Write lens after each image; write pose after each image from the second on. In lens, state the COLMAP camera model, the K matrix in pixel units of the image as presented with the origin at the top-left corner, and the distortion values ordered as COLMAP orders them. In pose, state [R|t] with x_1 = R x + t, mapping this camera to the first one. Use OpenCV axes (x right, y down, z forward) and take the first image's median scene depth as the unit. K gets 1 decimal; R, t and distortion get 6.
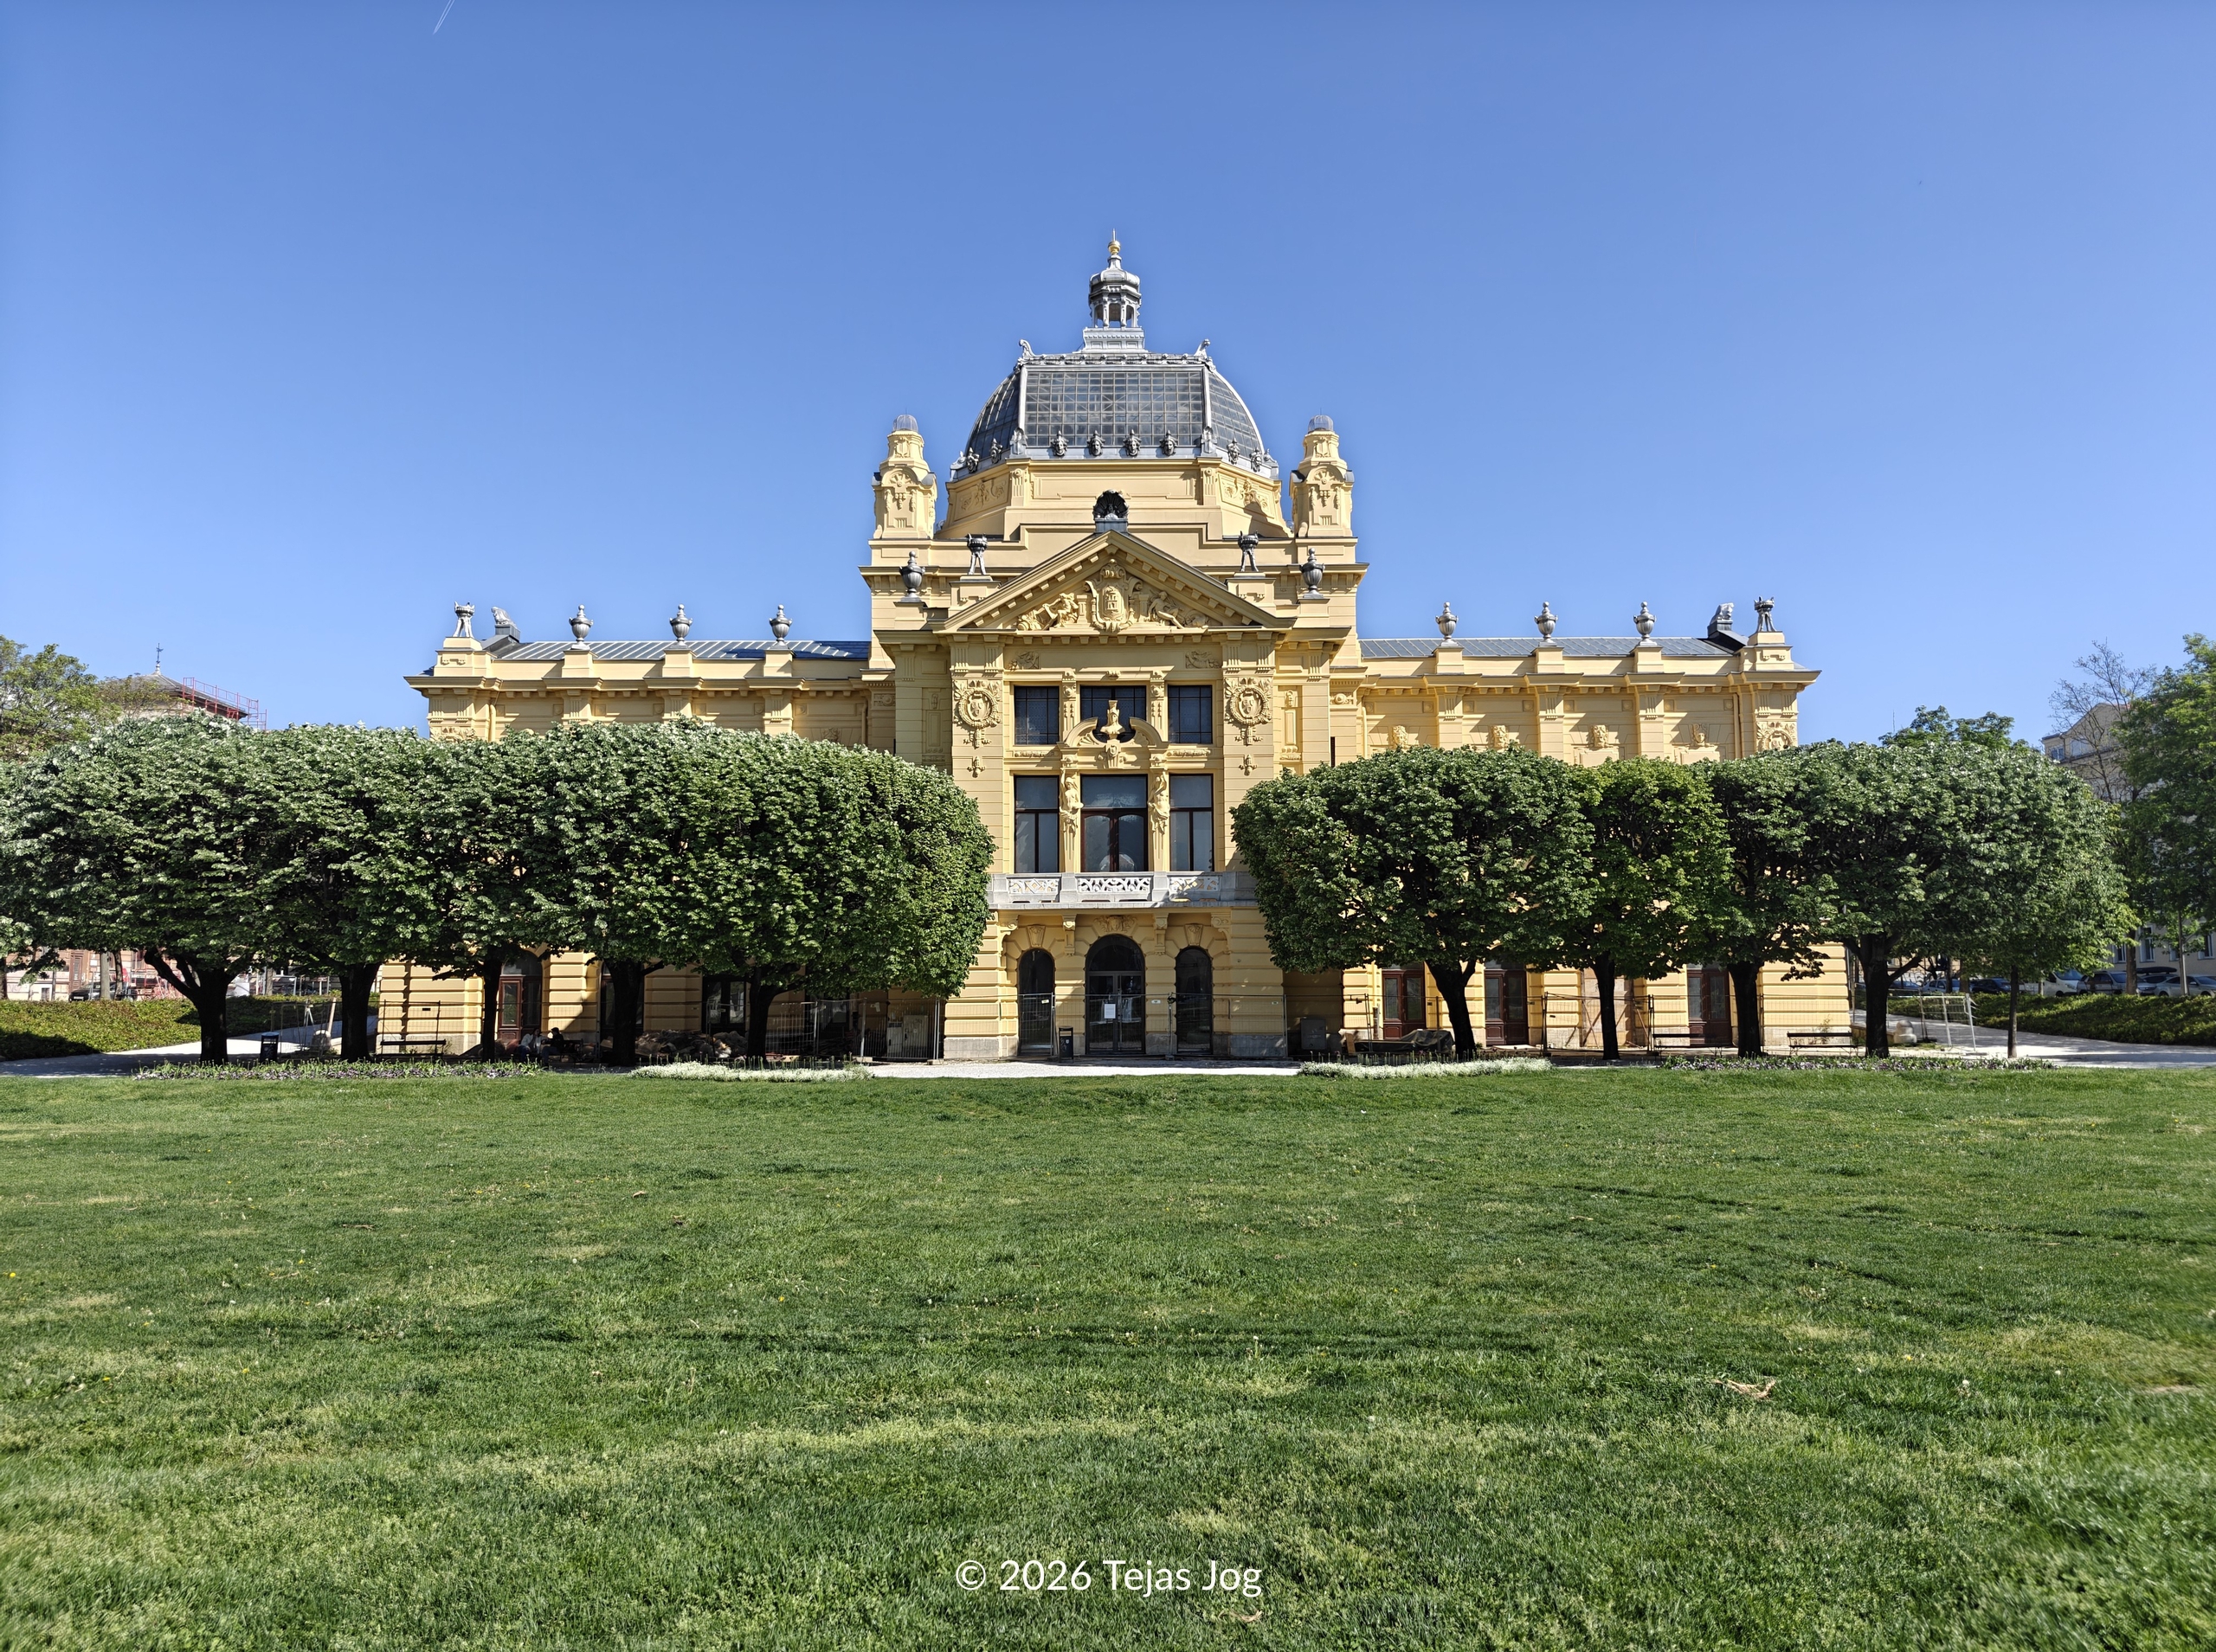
lens RADIAL K [[1566.6, 0, 1108.0], [0, 1566.6, 826.0], [0, 0, 1]] dist [0.030202, -0.002063]
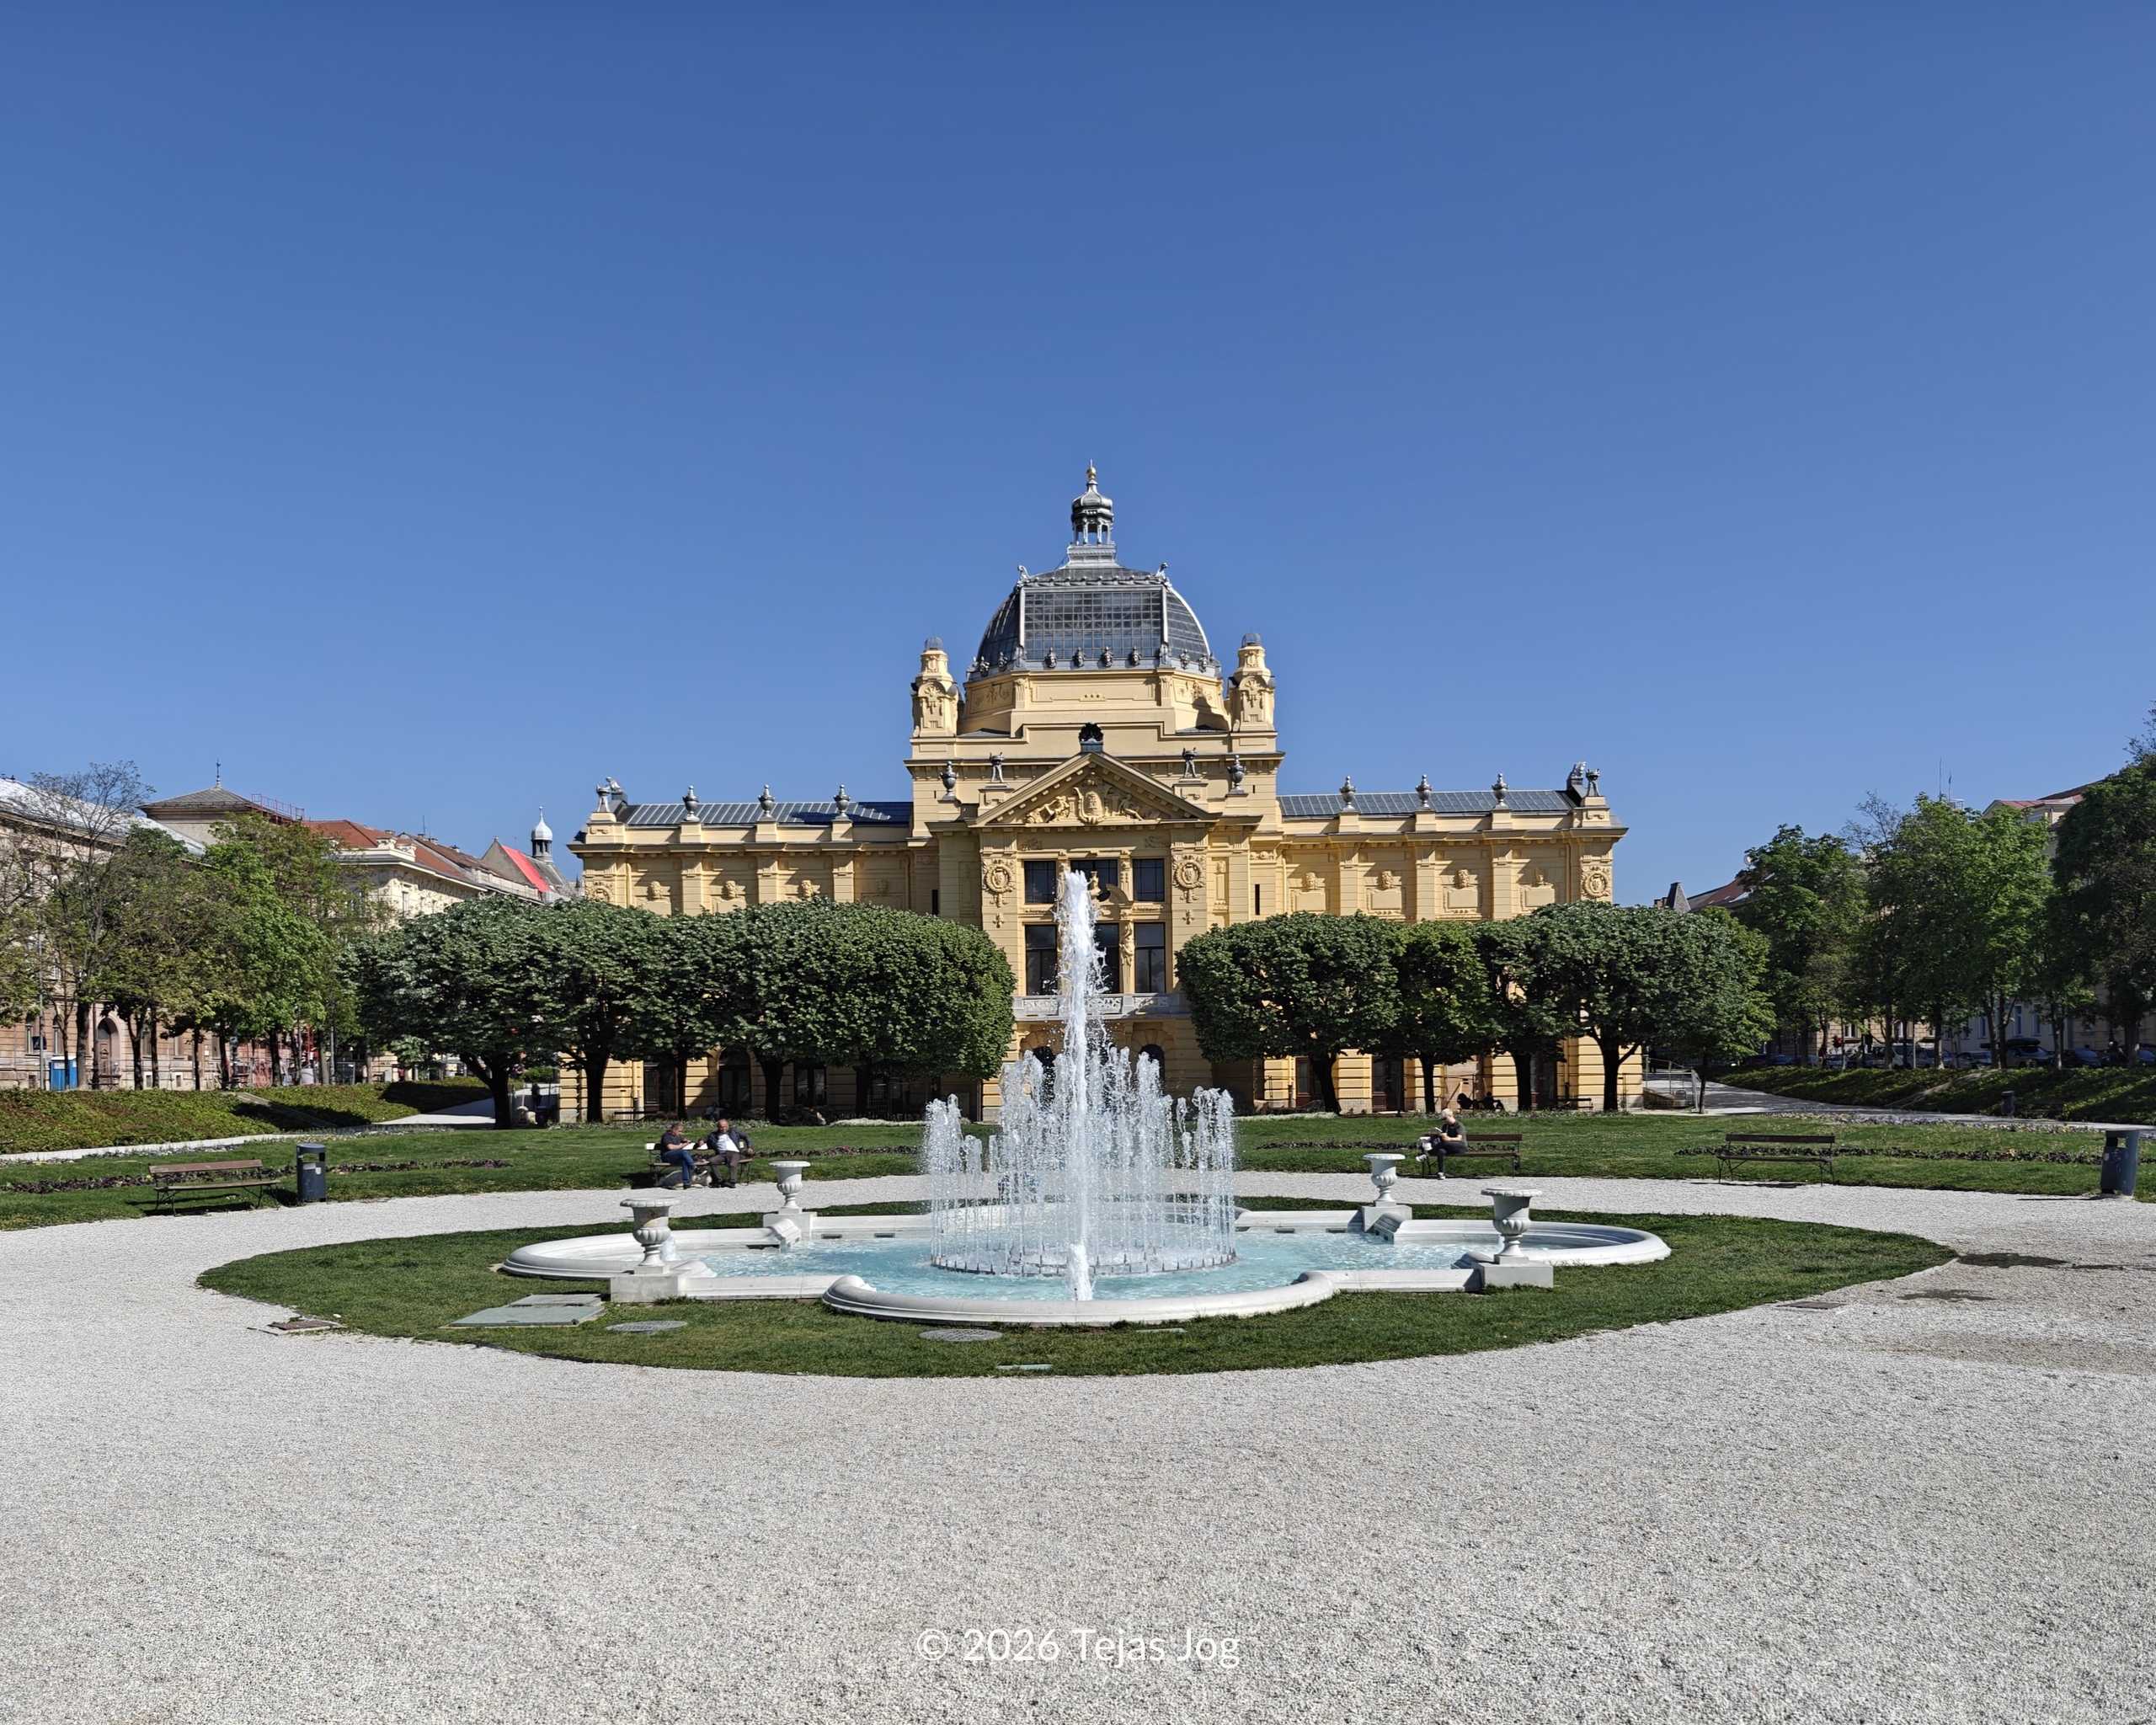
lens RADIAL K [[3916.9, 0, 1078.0], [0, 3916.9, 862.5], [0, 0, 1]] dist [0.036911, 0.098137]
pose [[0.999970, -0.007174, 0.002825, -0.021332], [0.006997, 0.998263, 0.058498, -0.295243], [-0.003239, -0.058477, 0.998284, -2.538752]]
